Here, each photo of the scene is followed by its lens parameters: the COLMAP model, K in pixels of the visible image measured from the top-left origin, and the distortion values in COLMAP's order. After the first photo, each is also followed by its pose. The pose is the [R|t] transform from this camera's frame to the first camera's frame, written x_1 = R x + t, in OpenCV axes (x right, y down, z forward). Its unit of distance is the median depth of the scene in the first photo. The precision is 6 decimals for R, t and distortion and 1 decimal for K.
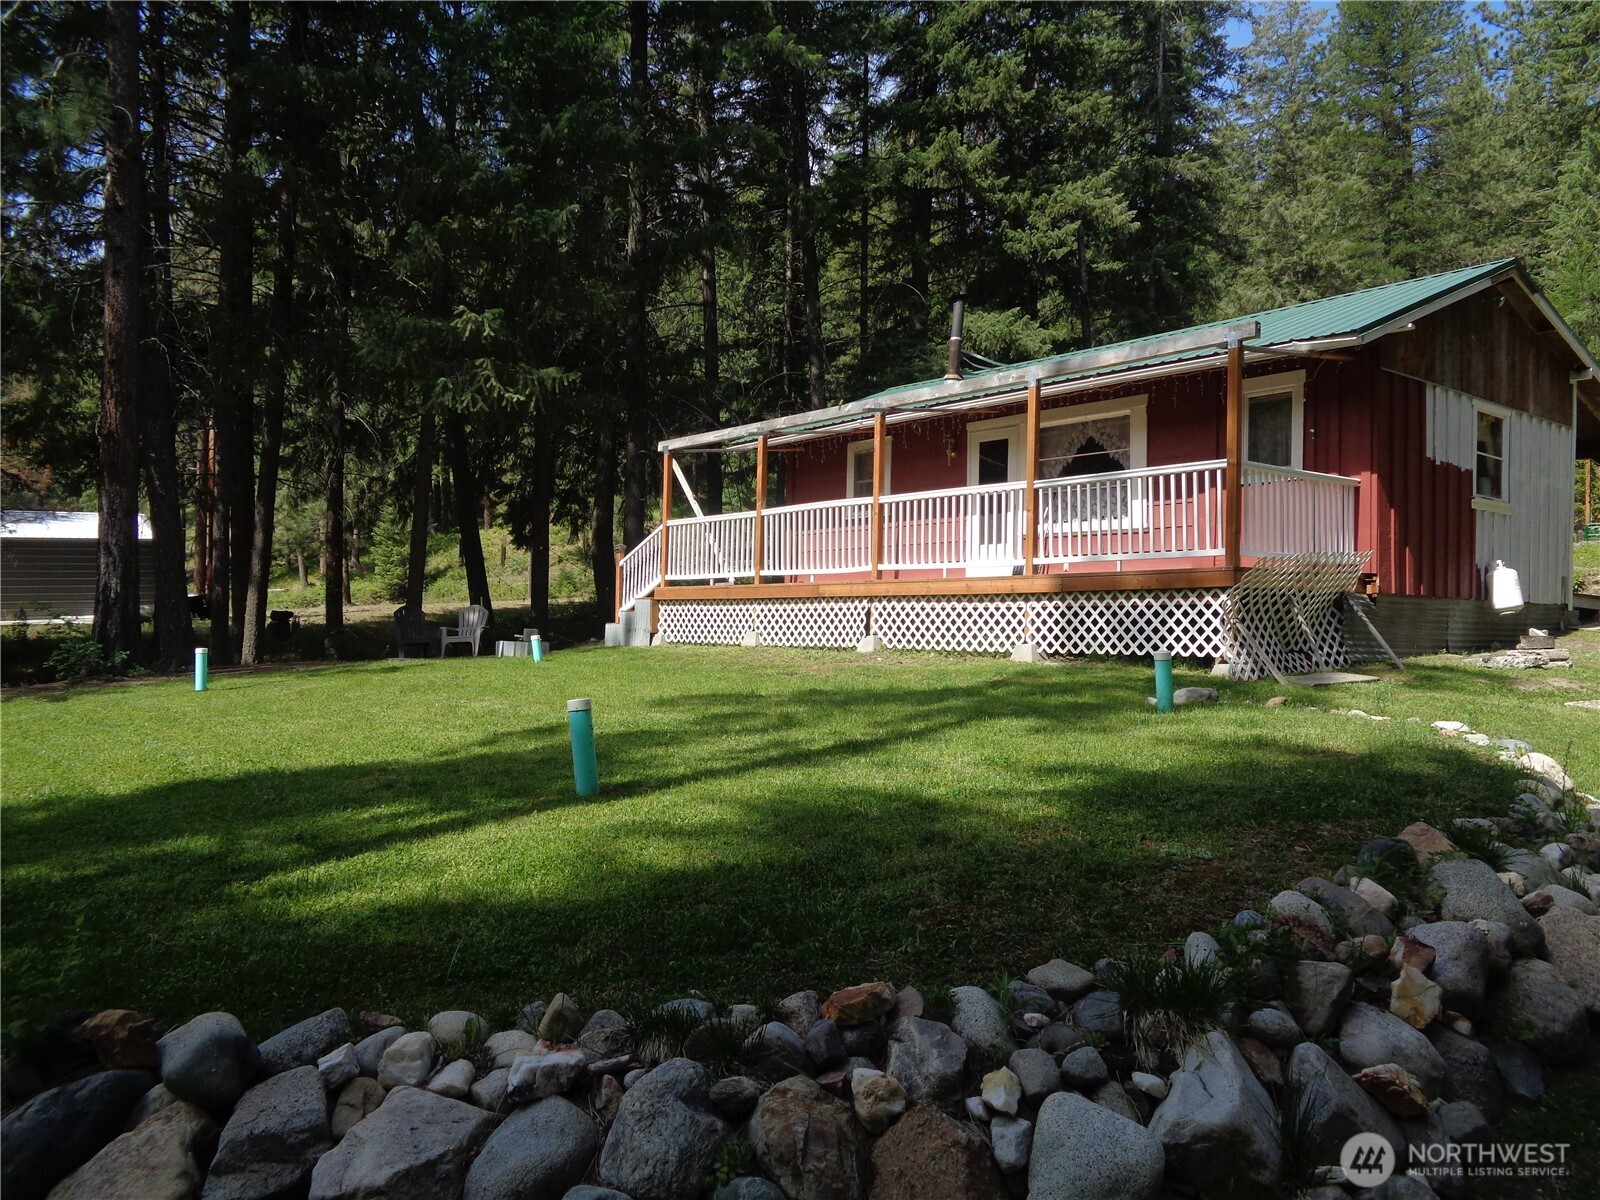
lens RADIAL K [[1207.6, 0, 800.0], [0, 1207.6, 600.0], [0, 0, 1]] dist [0.010175, -0.000448]
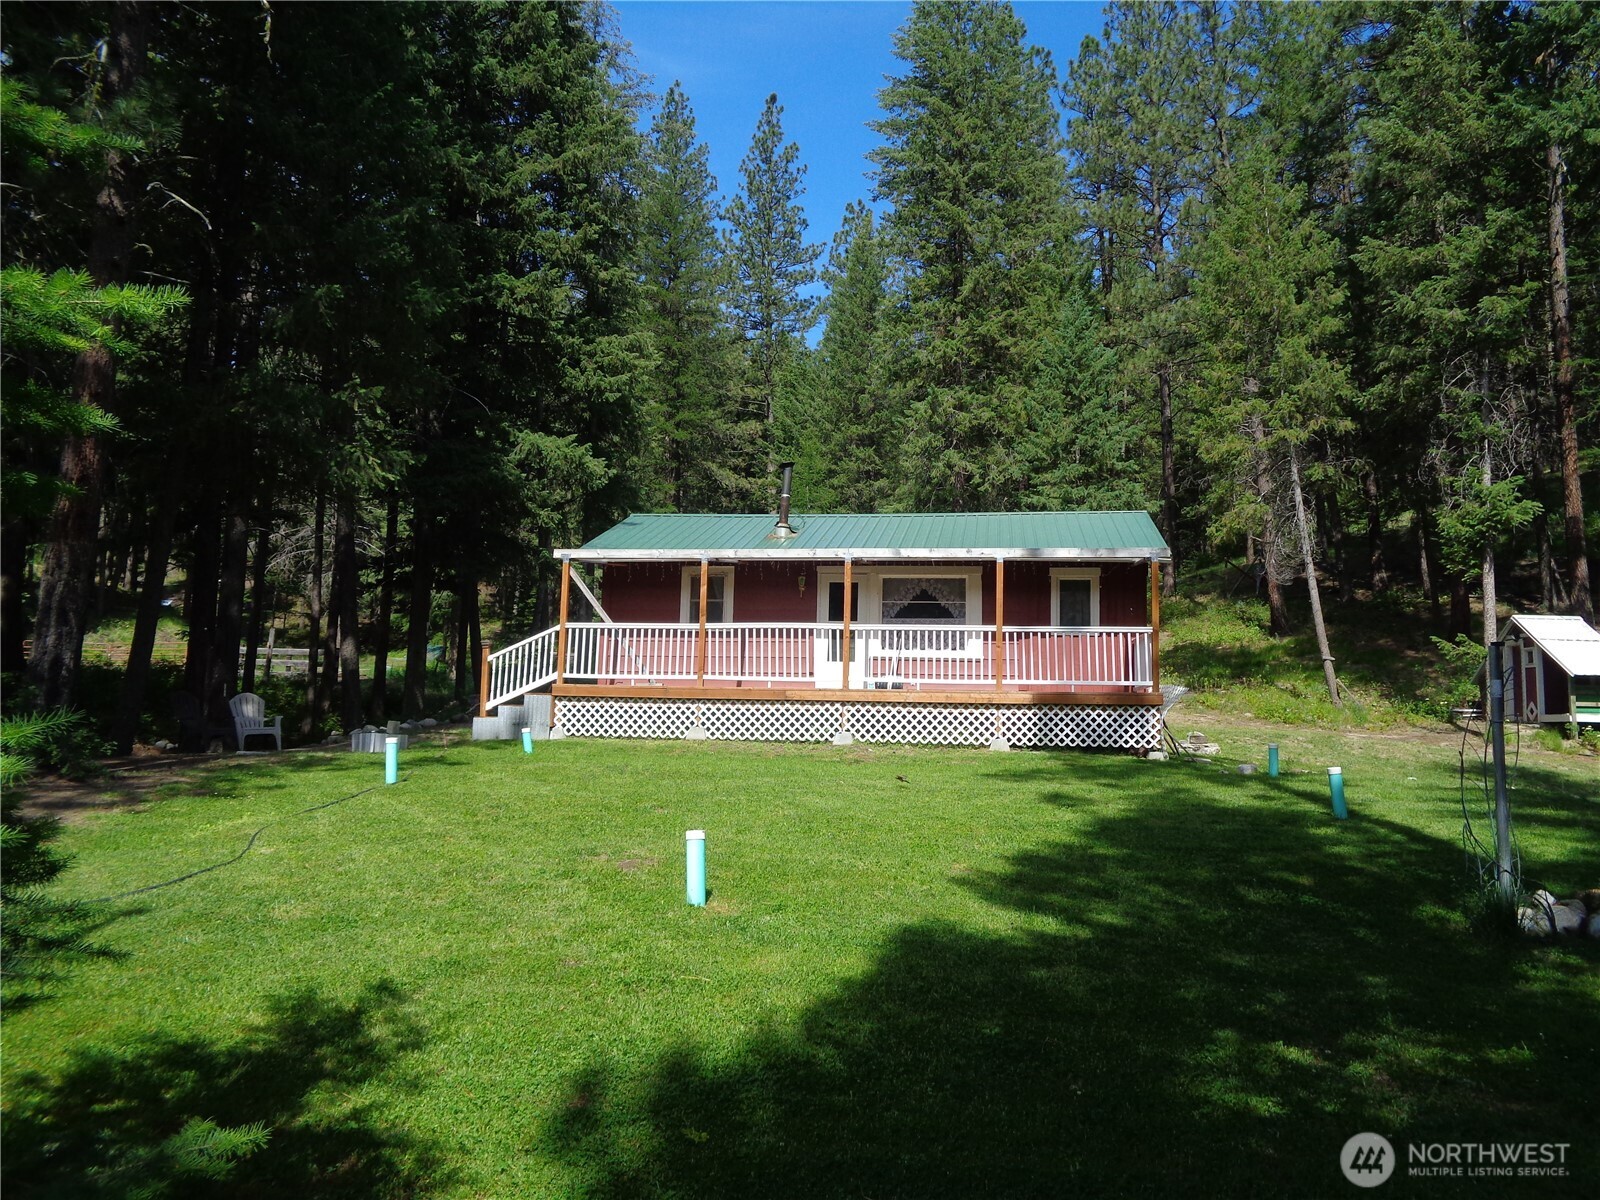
lens RADIAL K [[1207.6, 0, 800.0], [0, 1207.6, 600.0], [0, 0, 1]] dist [0.010175, -0.000448]
pose [[0.755856, 0.082242, 0.649552, -0.725790], [-0.028979, 0.995310, -0.092298, 0.008680], [-0.654096, 0.050941, 0.754694, 0.044913]]
